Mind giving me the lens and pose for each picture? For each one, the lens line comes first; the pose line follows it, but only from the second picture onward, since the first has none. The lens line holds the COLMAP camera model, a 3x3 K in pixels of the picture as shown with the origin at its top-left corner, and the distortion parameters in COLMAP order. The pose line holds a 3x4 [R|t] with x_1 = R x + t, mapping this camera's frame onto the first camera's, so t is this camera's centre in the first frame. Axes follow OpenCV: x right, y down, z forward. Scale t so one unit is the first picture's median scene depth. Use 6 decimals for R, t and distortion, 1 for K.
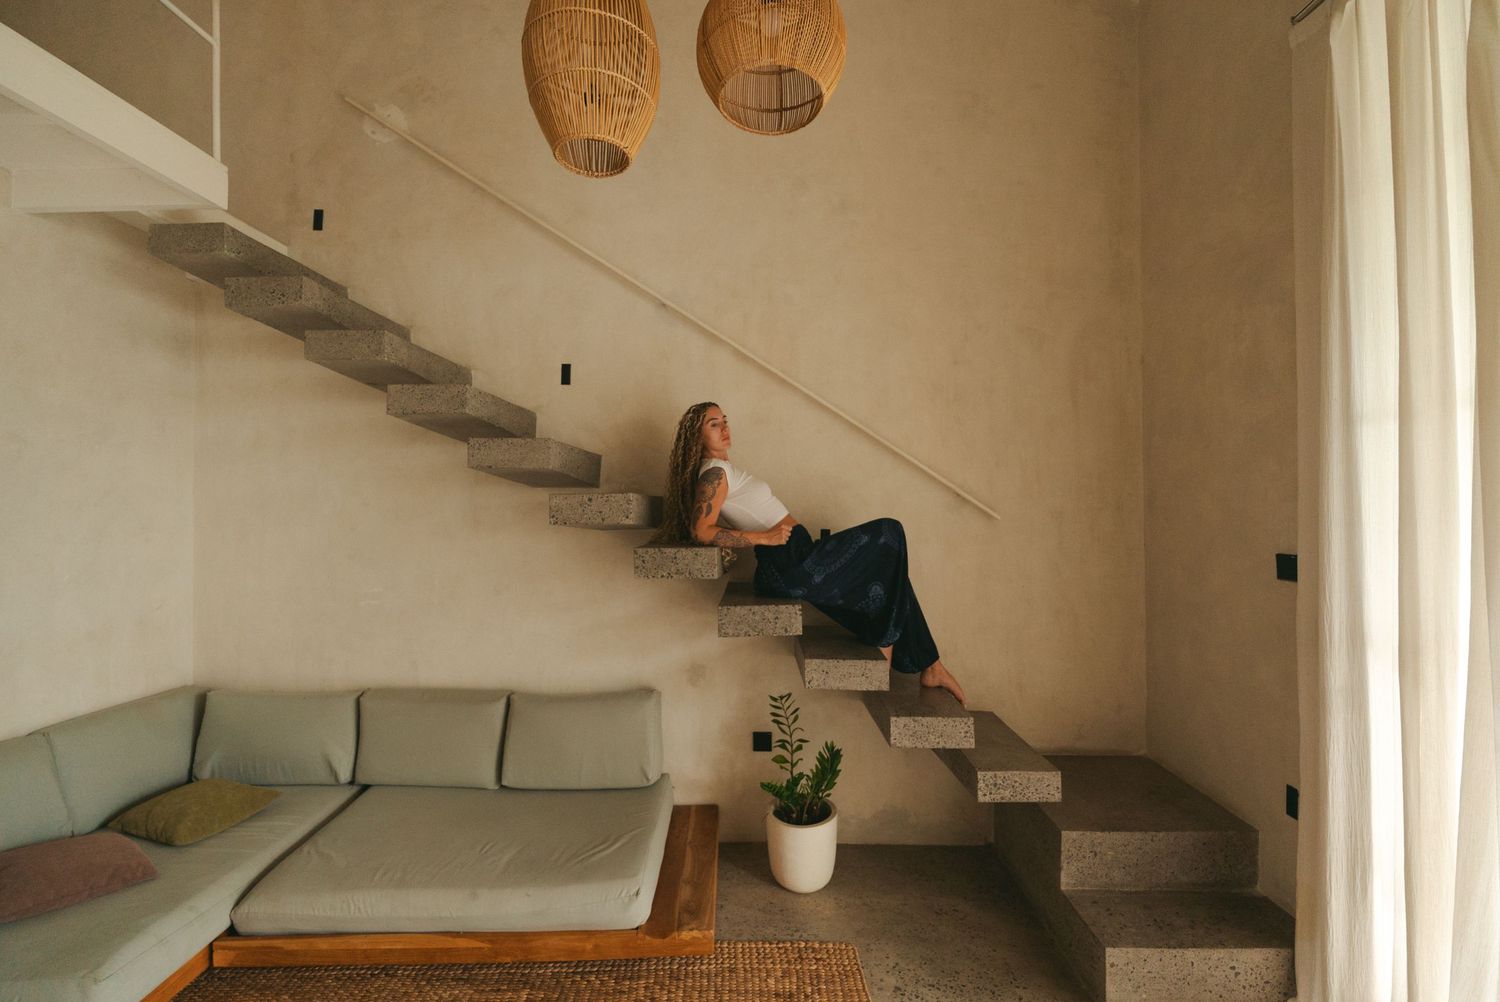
lens RADIAL K [[679.2, 0, 750.0], [0, 679.2, 501.0], [0, 0, 1]] dist [0.000962, 0.000247]
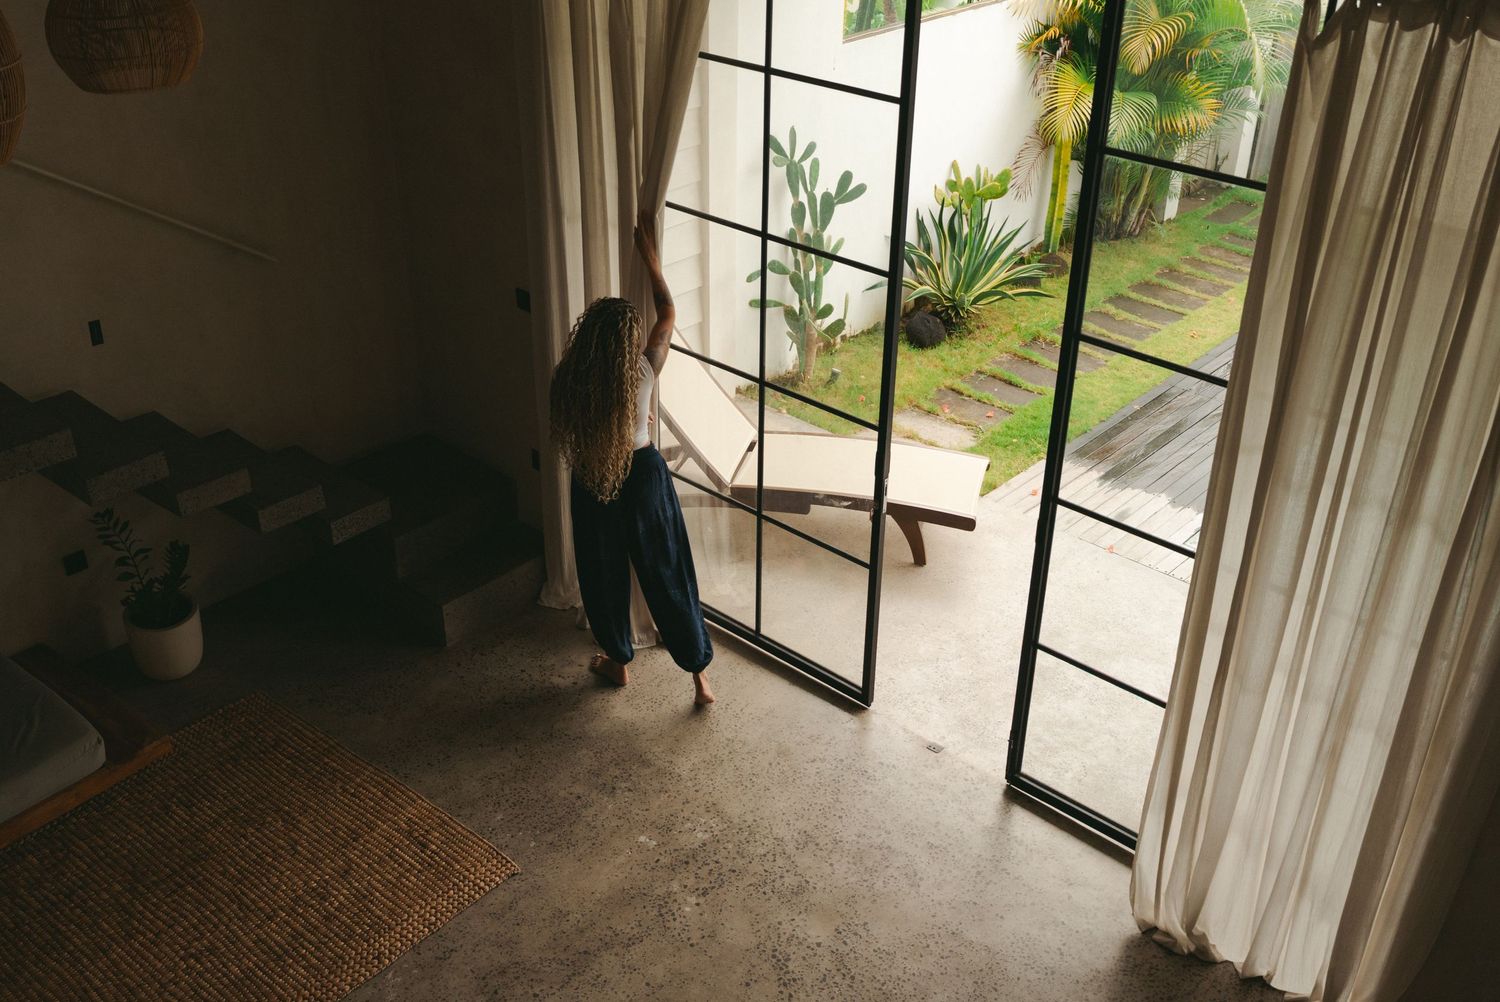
lens RADIAL K [[1456.7, 0, 750.0], [0, 1456.7, 501.0], [0, 0, 1]] dist [0.010520, -0.000102]
pose [[0.647095, -0.369284, 0.667006, -0.851252], [-0.022470, 0.865249, 0.500839, -0.901531], [-0.762078, -0.339078, 0.551600, -0.911754]]
